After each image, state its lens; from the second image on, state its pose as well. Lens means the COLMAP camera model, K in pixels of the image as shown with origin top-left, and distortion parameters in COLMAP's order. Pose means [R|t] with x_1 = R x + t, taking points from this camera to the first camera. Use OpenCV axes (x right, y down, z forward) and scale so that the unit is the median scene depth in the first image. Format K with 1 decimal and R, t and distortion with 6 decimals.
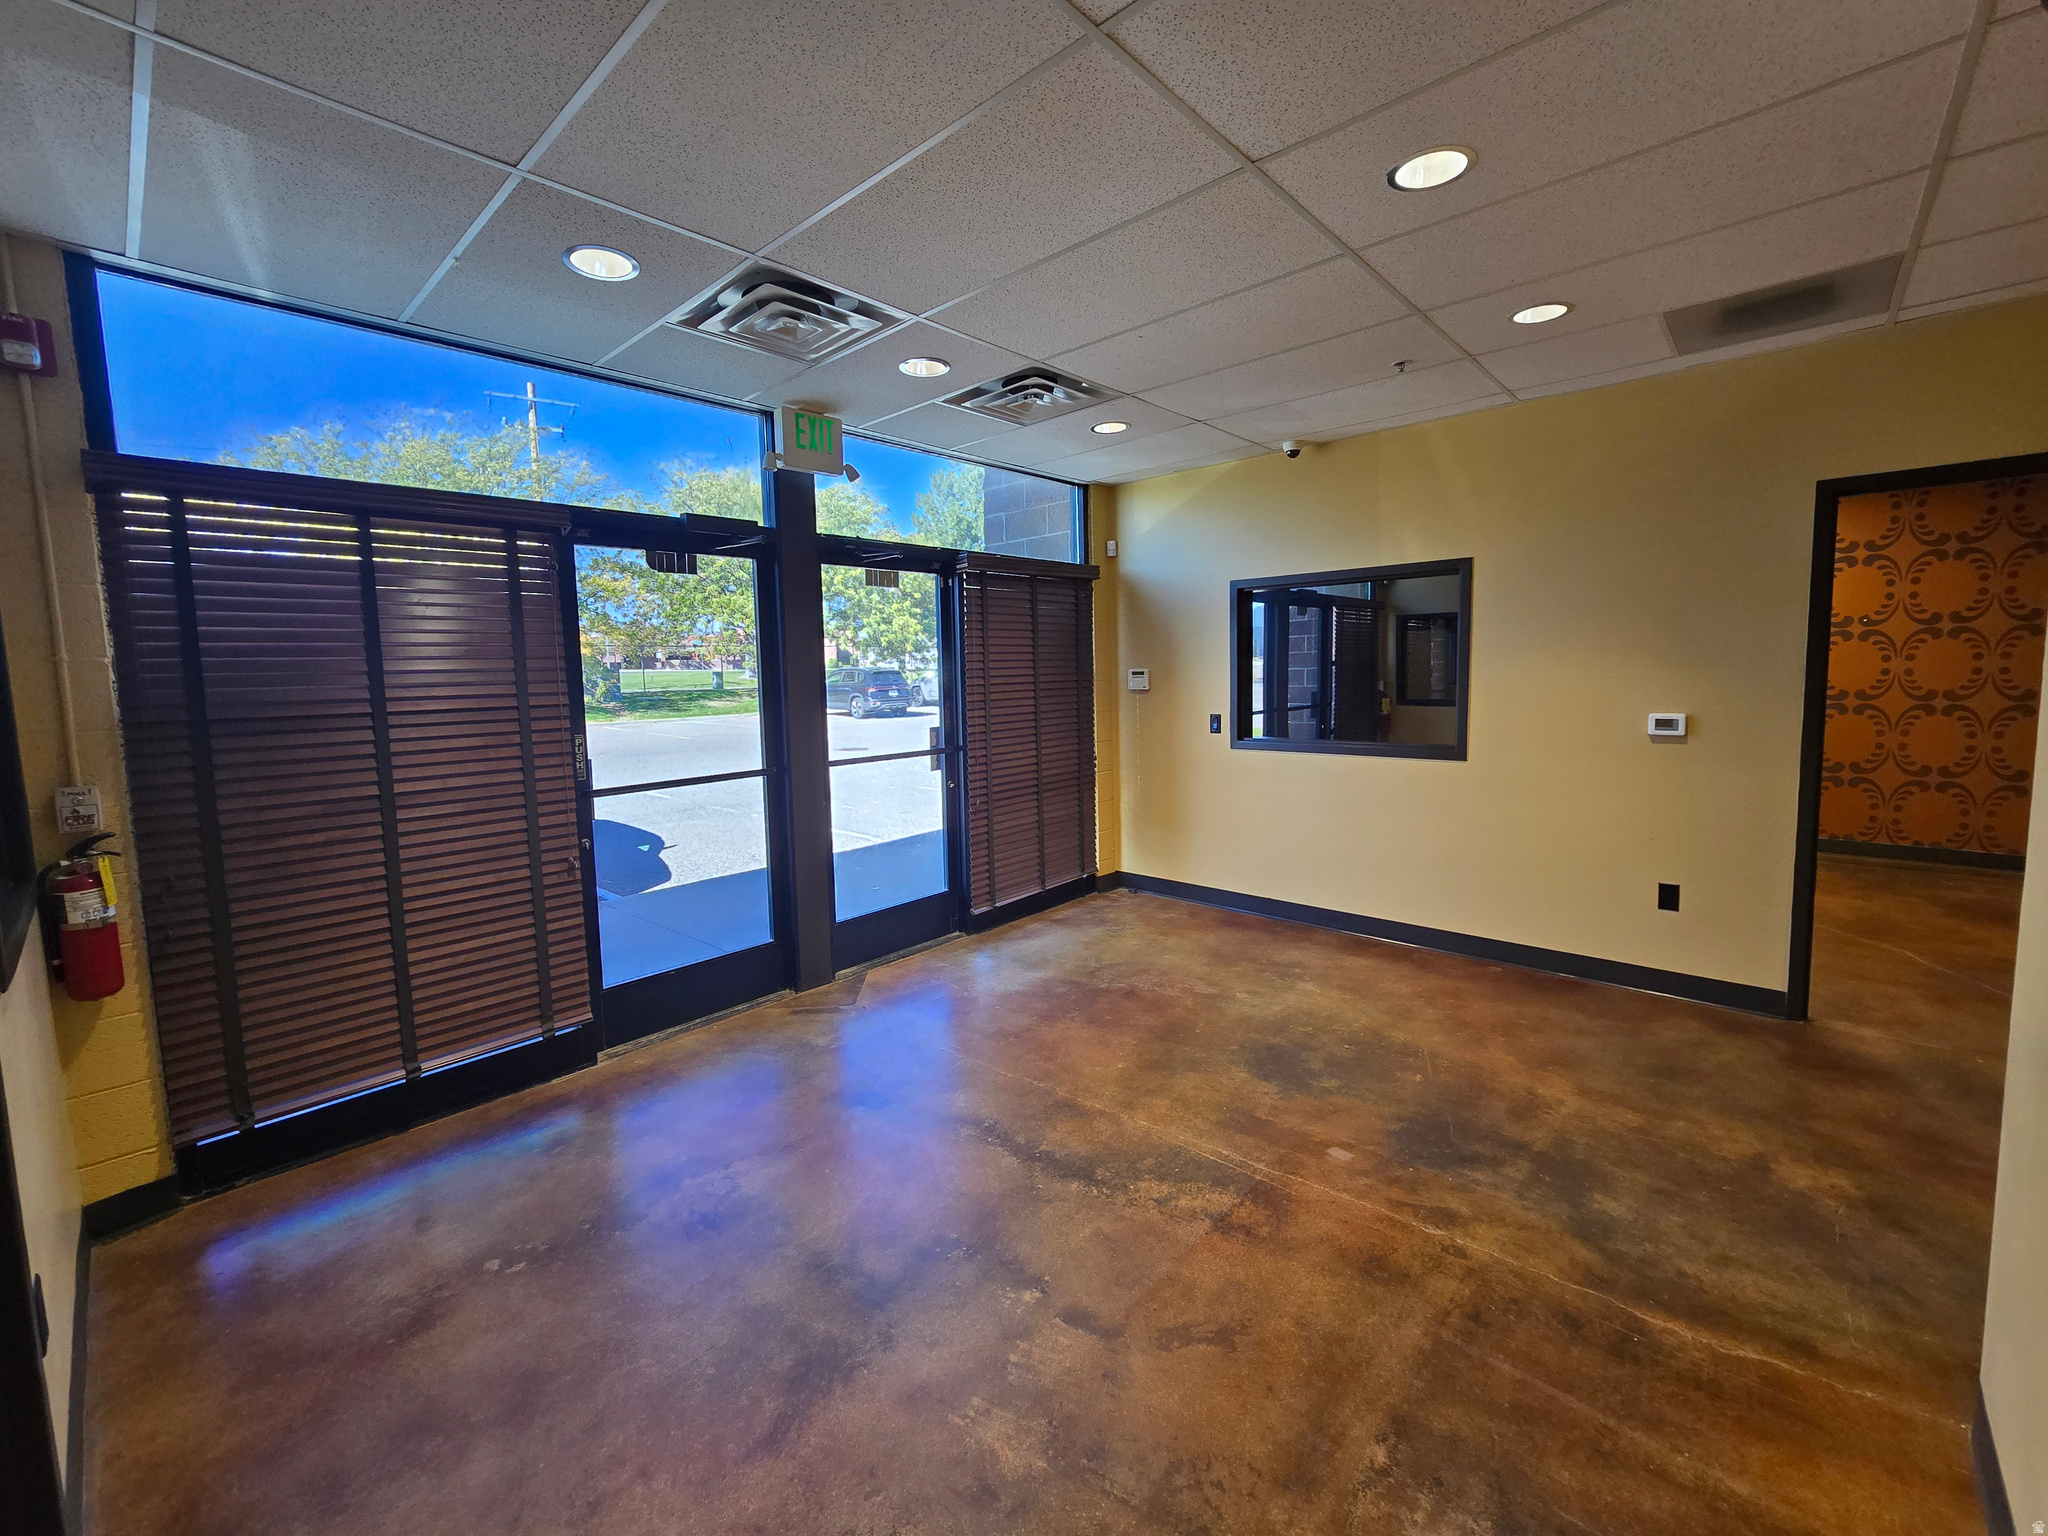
lens RADIAL K [[837.0, 0, 1019.7], [0, 837.0, 758.2], [0, 0, 1]] dist [-0.003672, 0.000995]
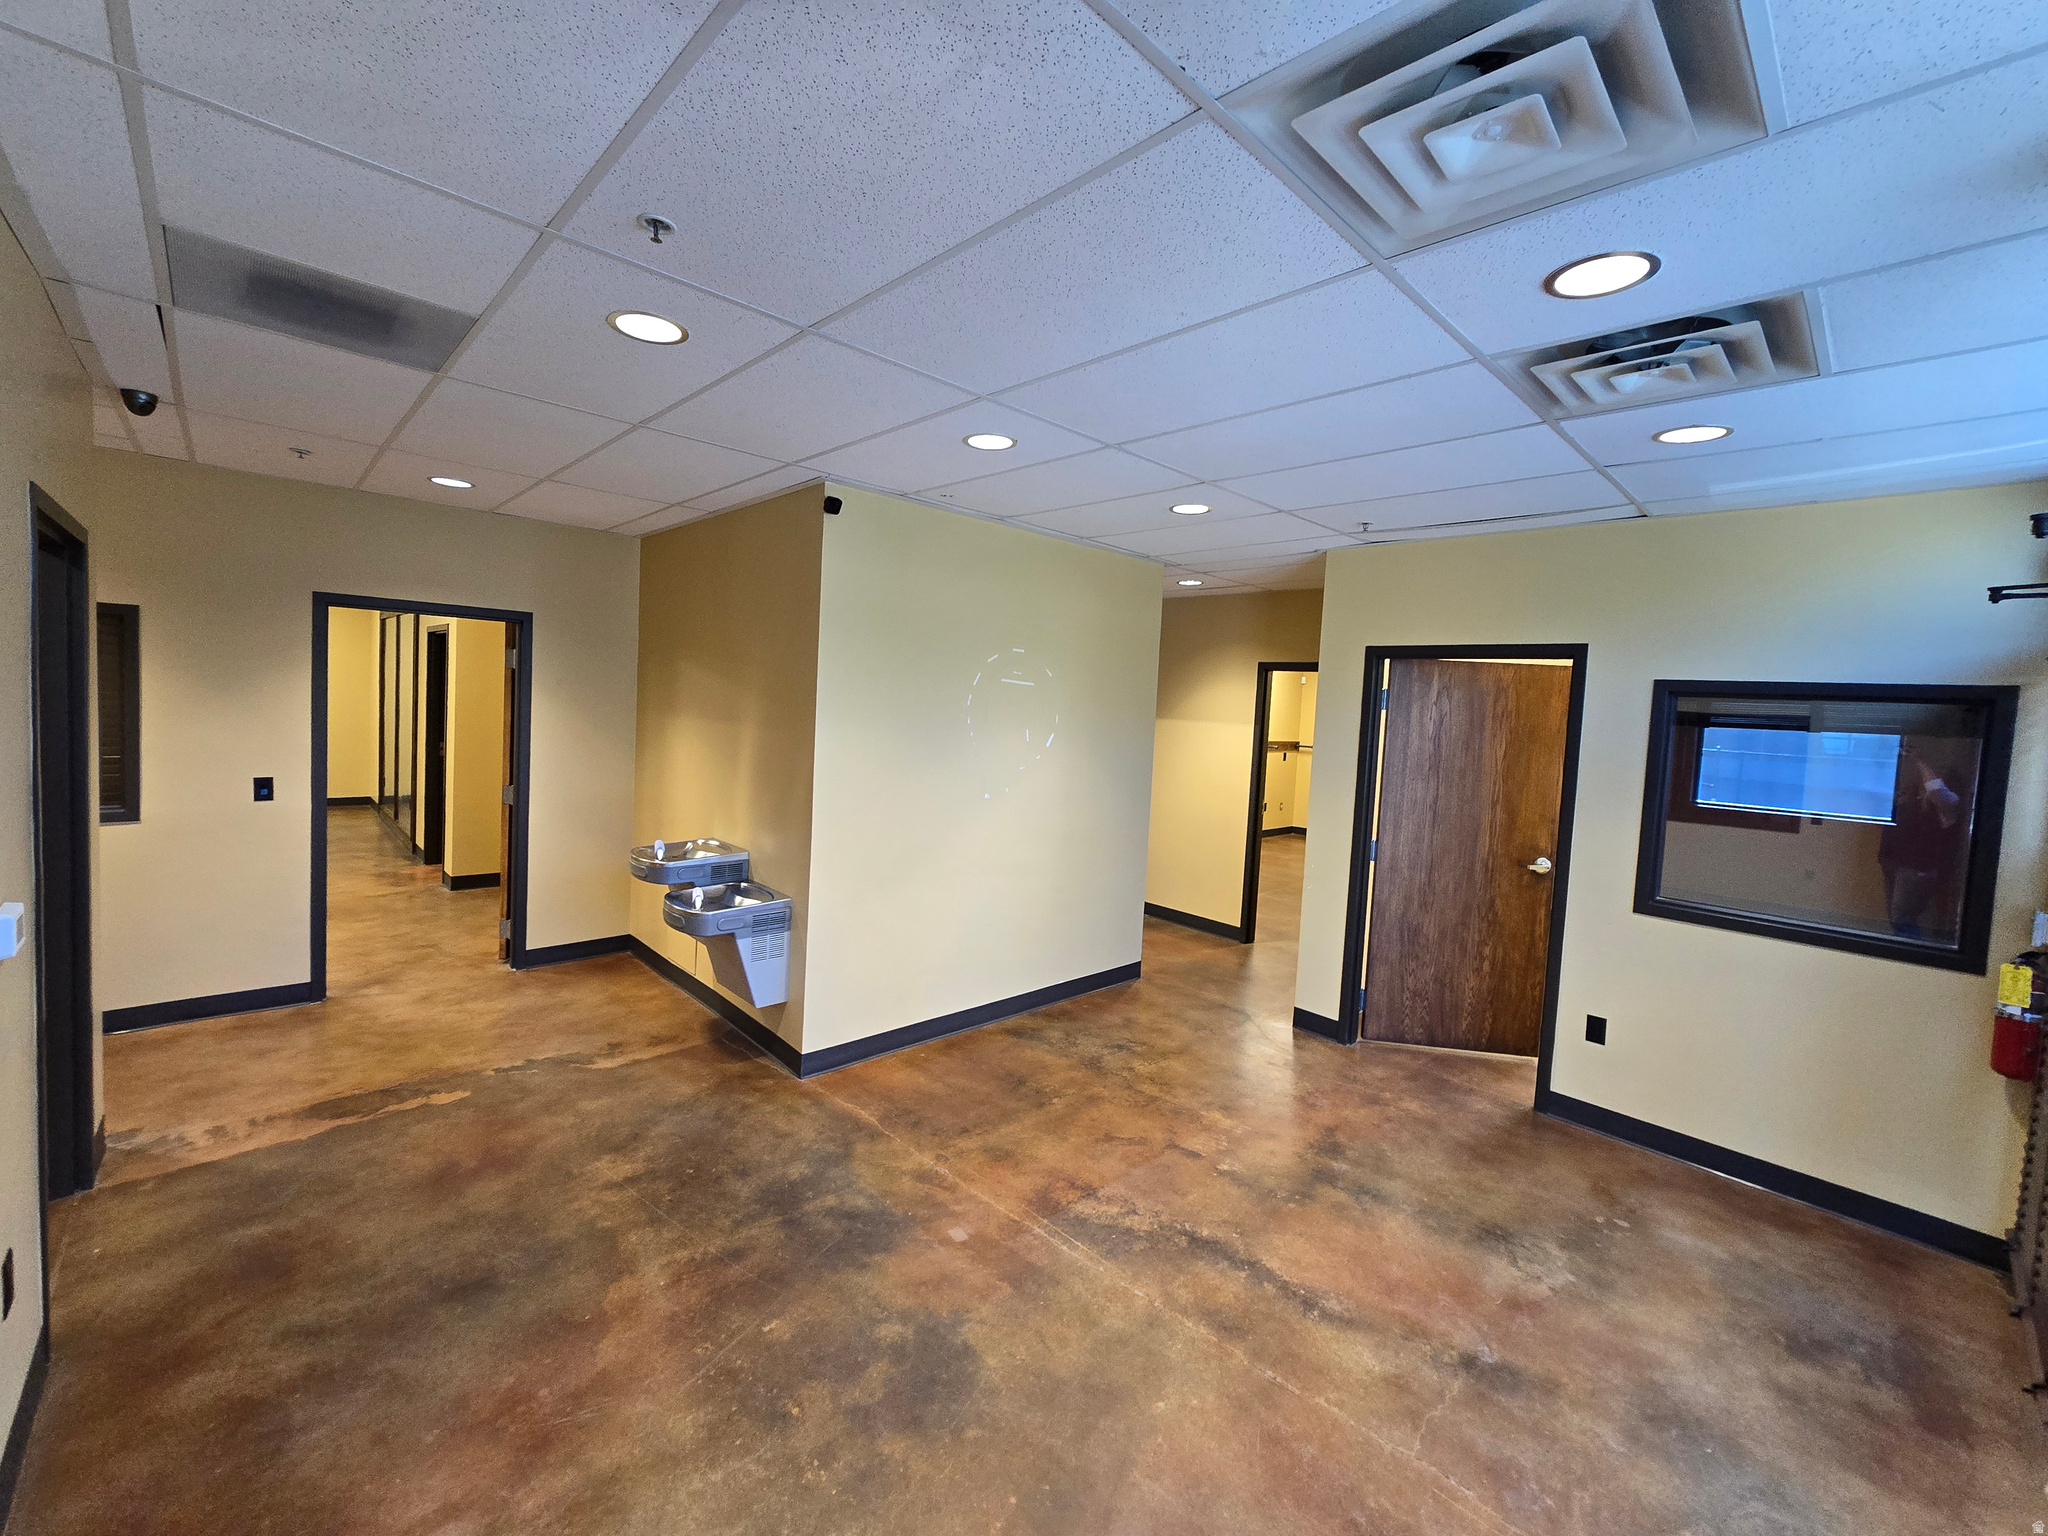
lens RADIAL K [[837.0, 0, 1021.0], [0, 837.0, 749.9], [0, 0, 1]] dist [-0.003672, 0.000995]
pose [[-0.997476, -0.030510, 0.064111, 0.237601], [-0.019467, 0.985884, 0.166294, -0.299377], [-0.068279, 0.164626, -0.983990, 1.827707]]
